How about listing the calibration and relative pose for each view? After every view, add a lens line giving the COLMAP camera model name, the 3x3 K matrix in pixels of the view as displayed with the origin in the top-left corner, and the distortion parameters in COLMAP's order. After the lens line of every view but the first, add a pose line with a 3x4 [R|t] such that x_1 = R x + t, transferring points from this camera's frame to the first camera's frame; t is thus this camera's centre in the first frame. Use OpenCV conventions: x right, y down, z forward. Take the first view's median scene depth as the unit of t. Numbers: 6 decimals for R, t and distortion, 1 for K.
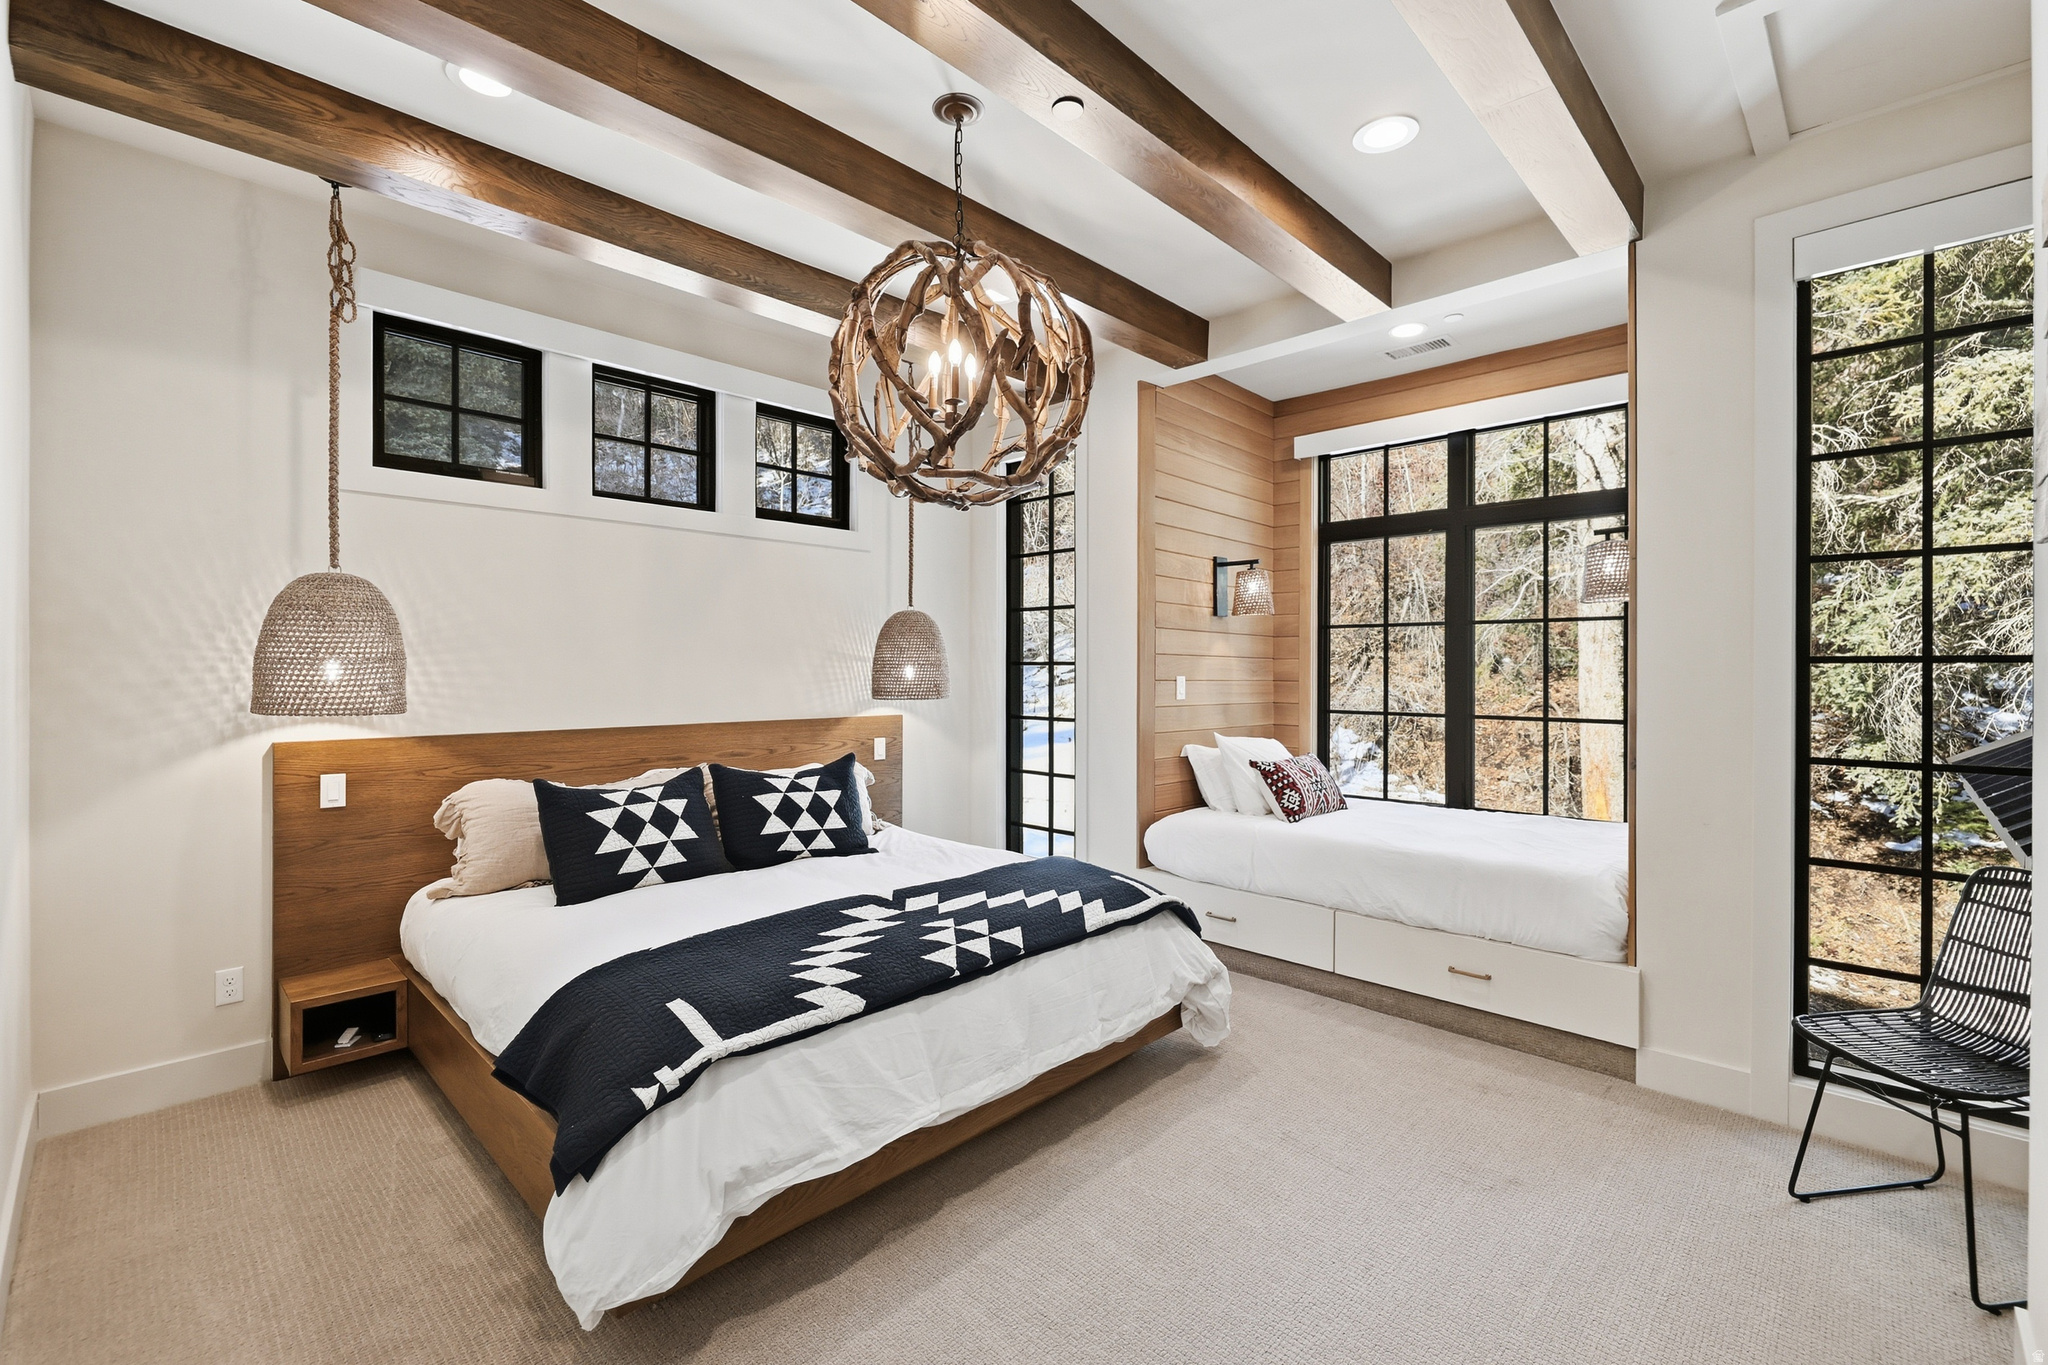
lens RADIAL K [[890.1, 0, 1019.5], [0, 890.1, 662.2], [0, 0, 1]] dist [-0.002296, -0.000553]
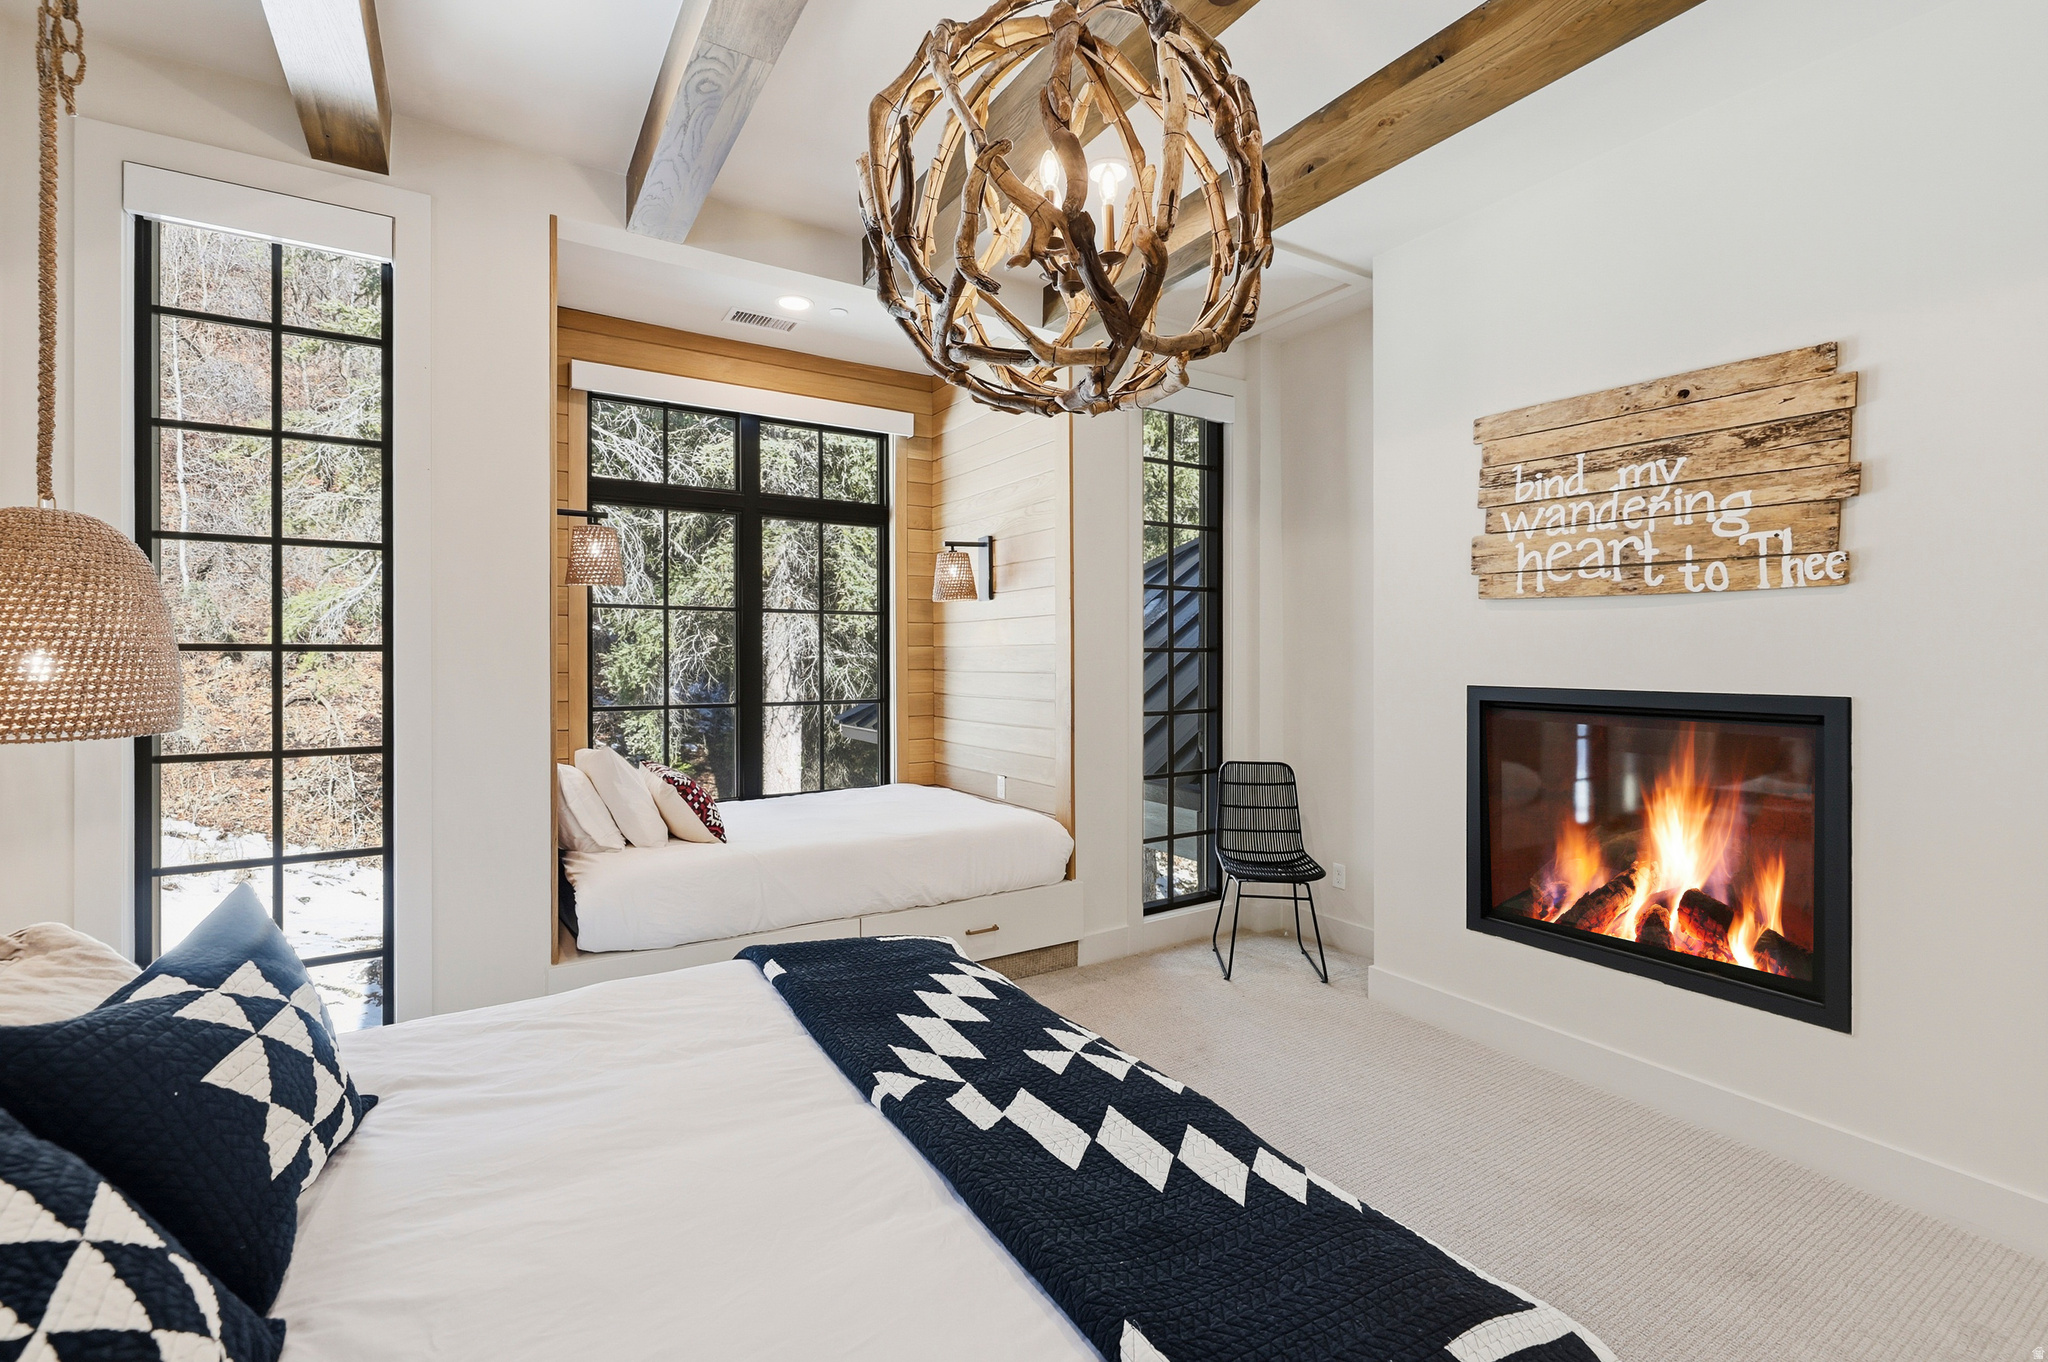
lens RADIAL K [[890.1, 0, 1019.5], [0, 890.1, 660.7], [0, 0, 1]] dist [-0.002296, -0.000553]
pose [[0.231338, -0.005462, 0.972858, -0.402331], [-0.005878, 0.999958, 0.007012, 0.002892], [-0.972856, -0.007341, 0.231296, 0.497945]]
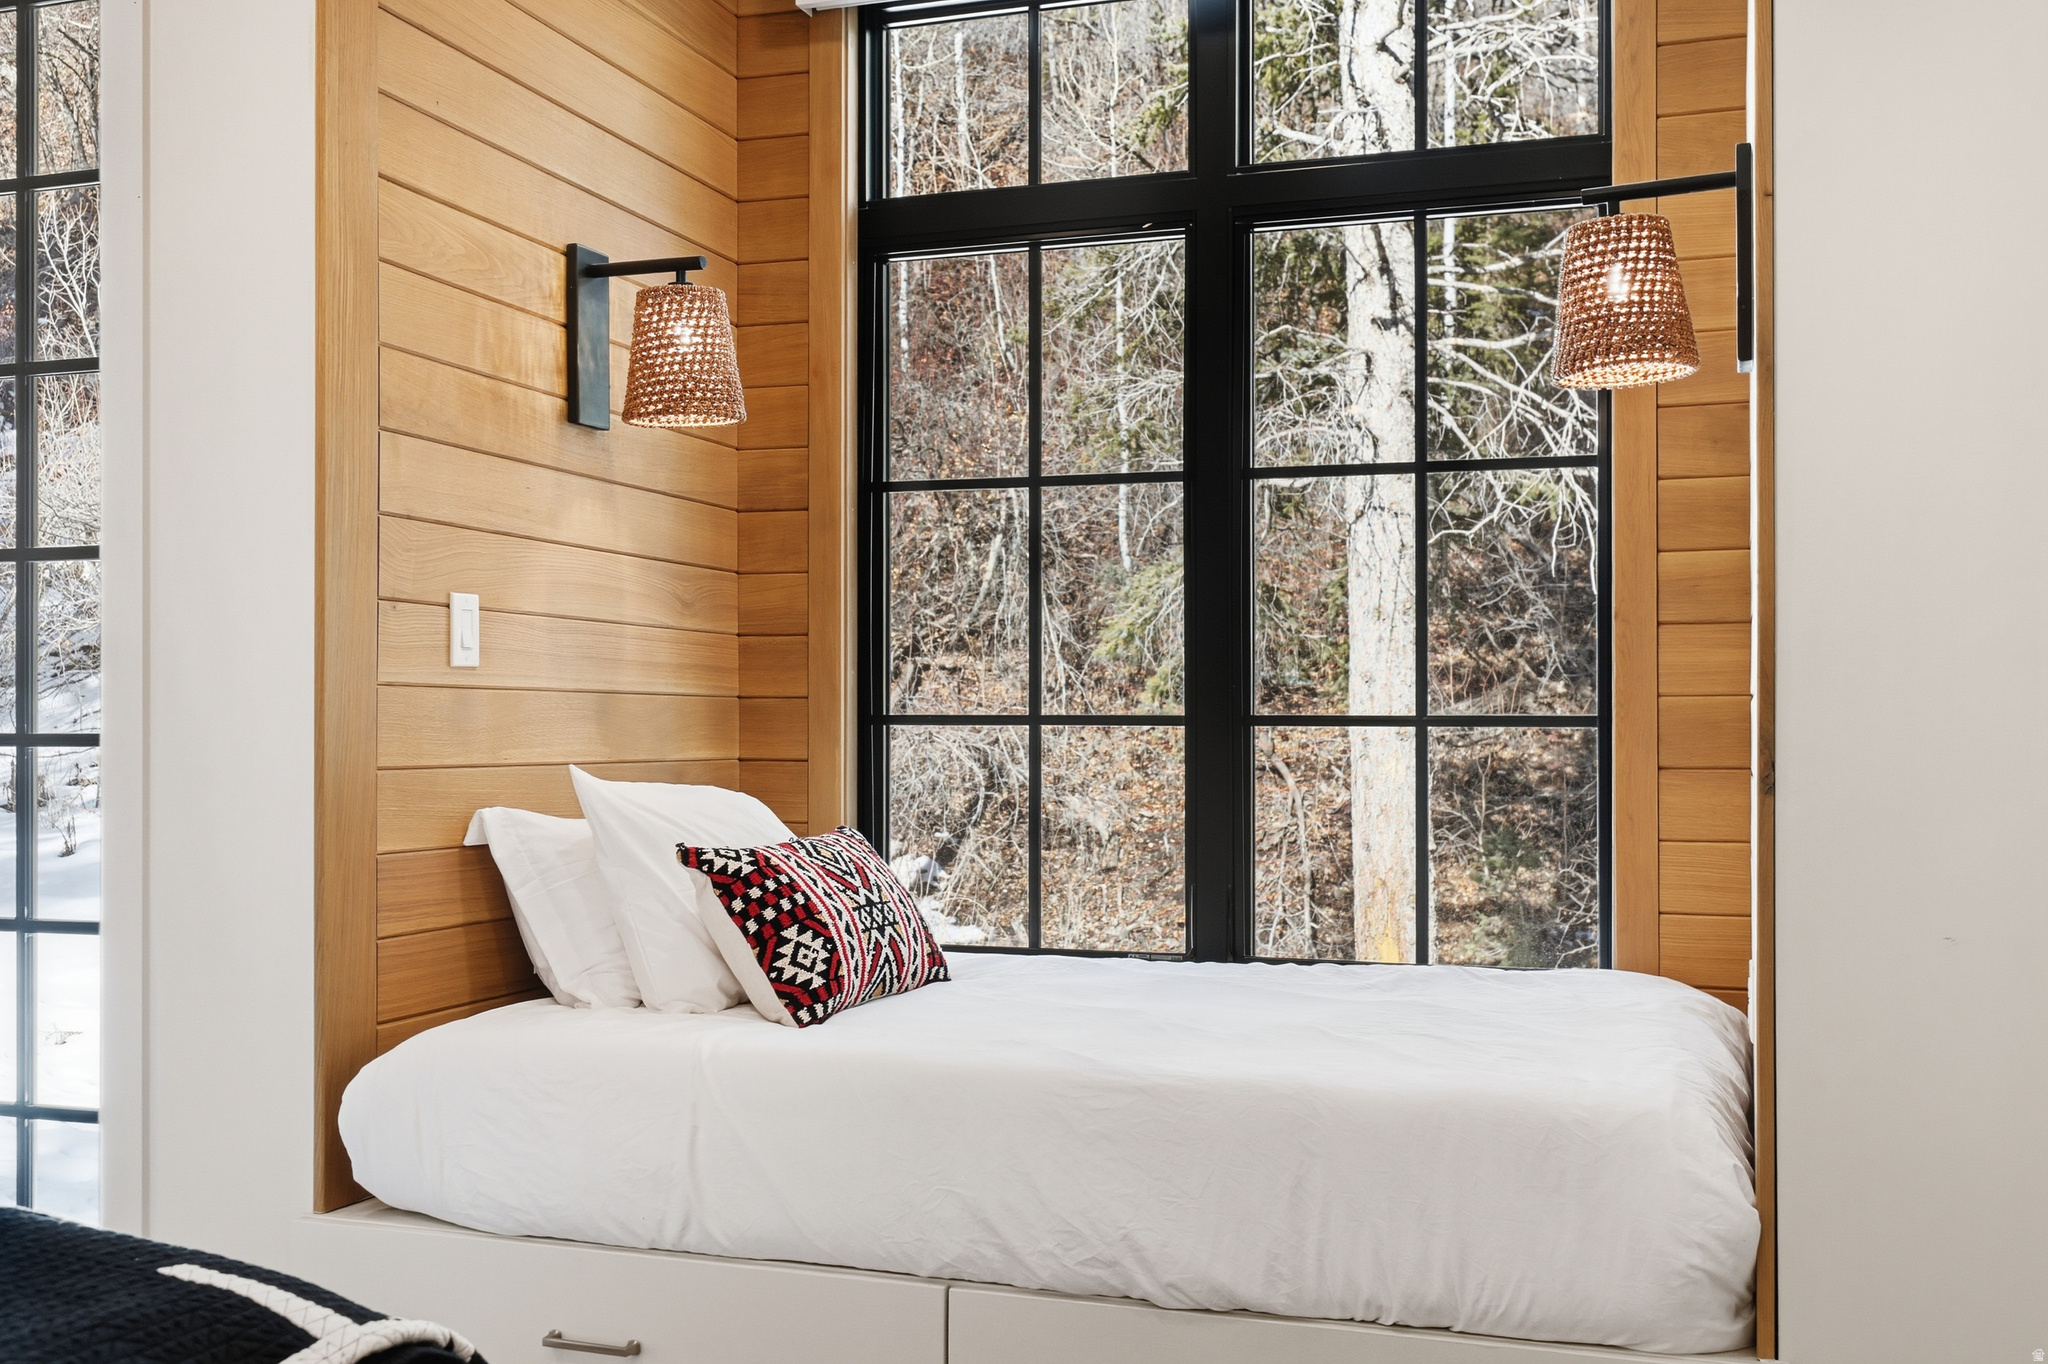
lens RADIAL K [[2031.7, 0, 1017.8], [0, 2031.7, 707.2], [0, 0, 1]] dist [0.010112, -0.017264]
pose [[0.908303, -0.001358, 0.418311, 0.057064], [0.000246, 0.999996, 0.002712, 0.054850], [-0.418313, -0.002360, 0.908300, 0.258617]]
